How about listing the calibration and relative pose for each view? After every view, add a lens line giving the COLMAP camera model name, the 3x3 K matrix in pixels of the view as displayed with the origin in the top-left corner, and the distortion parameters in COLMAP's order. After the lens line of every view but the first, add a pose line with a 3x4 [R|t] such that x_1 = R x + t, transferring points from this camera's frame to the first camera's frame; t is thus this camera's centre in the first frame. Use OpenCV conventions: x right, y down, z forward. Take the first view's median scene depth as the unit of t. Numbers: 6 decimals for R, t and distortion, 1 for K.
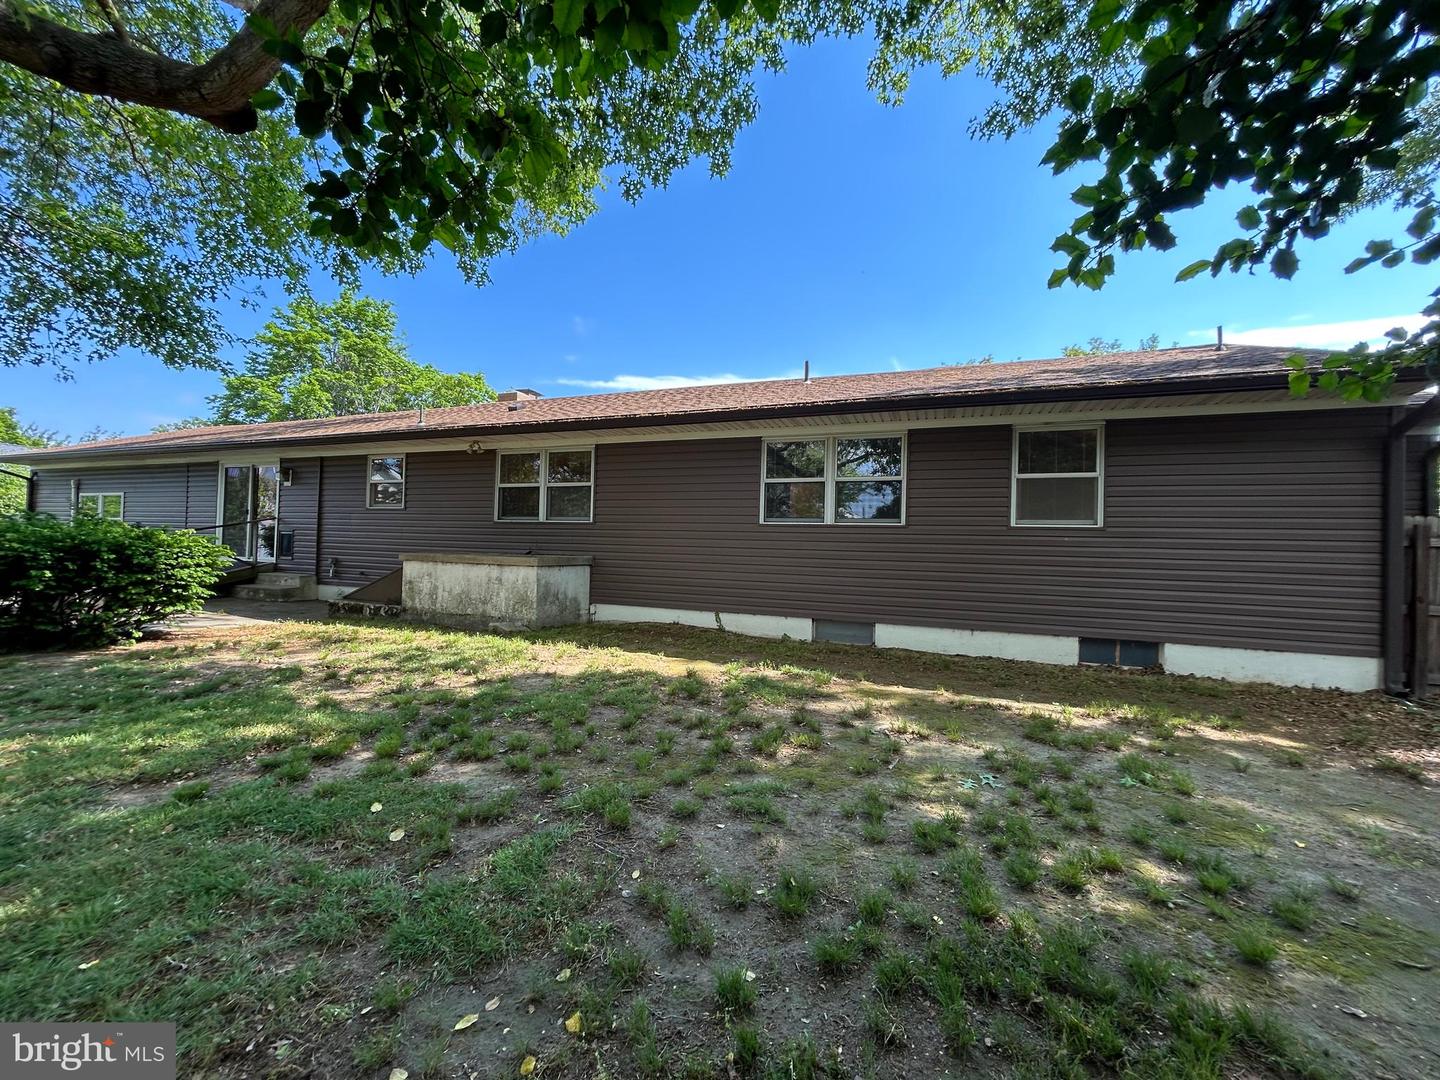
lens RADIAL K [[579.9, 0, 720.0], [0, 579.9, 540.0], [0, 0, 1]] dist [-0.001897, 0.000041]
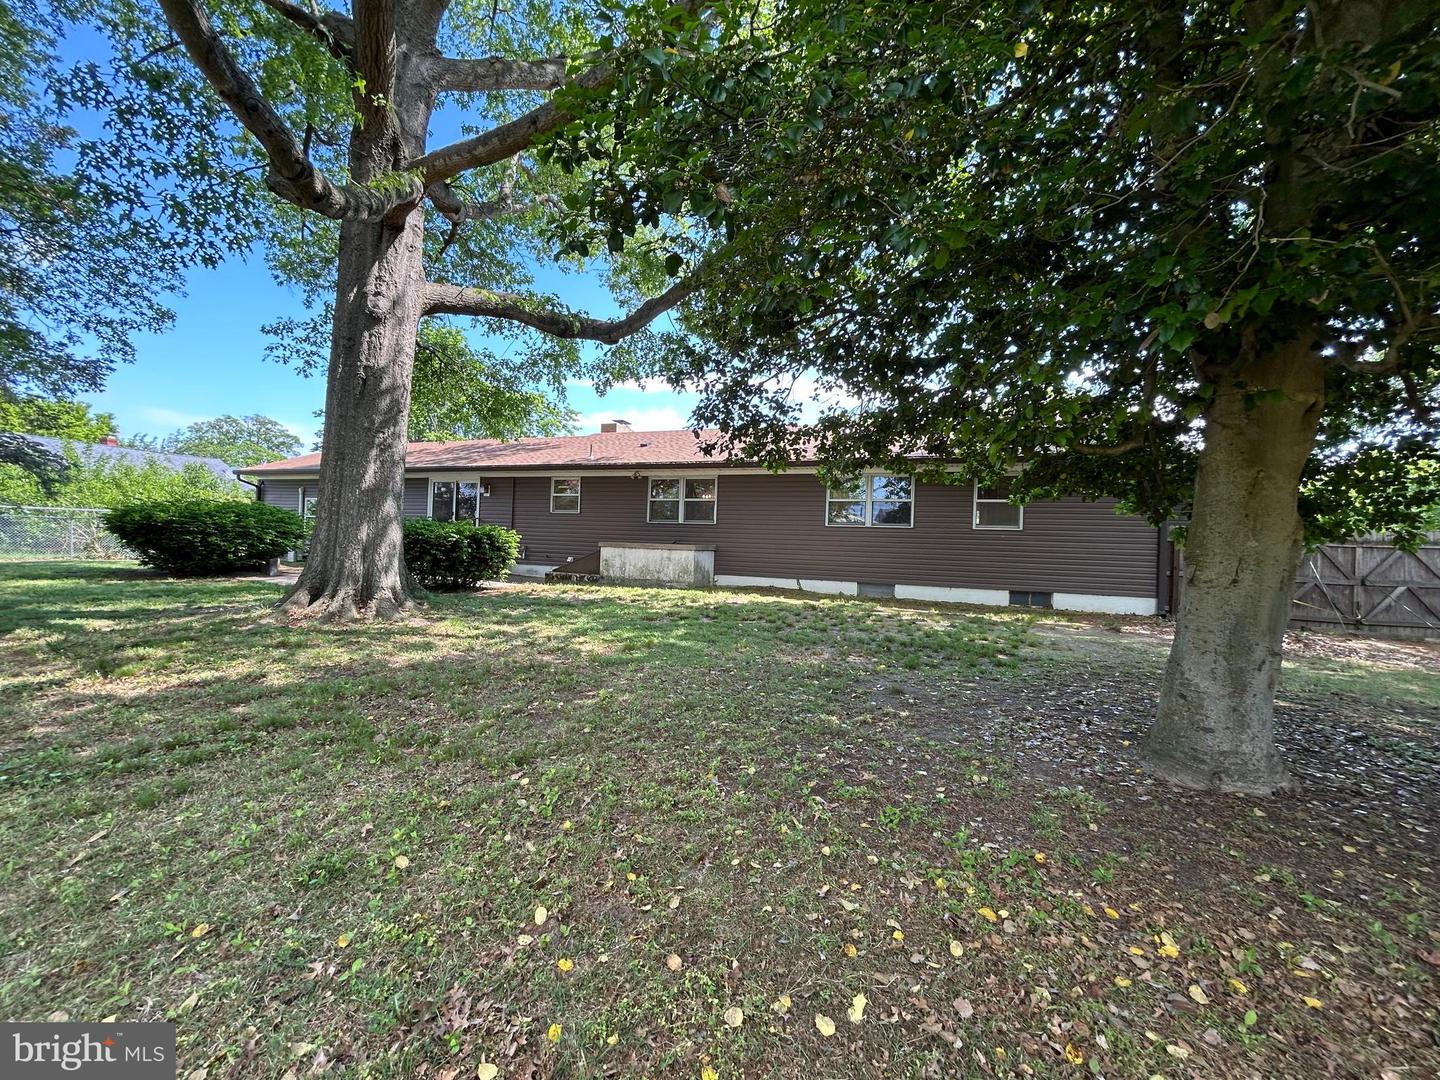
lens RADIAL K [[579.9, 0, 720.0], [0, 579.9, 540.0], [0, 0, 1]] dist [-0.001897, 0.000041]
pose [[0.999883, 0.007702, 0.013221, -0.250764], [-0.007785, 0.999950, 0.006248, 0.004503], [-0.013172, -0.006351, 0.999893, -0.647069]]
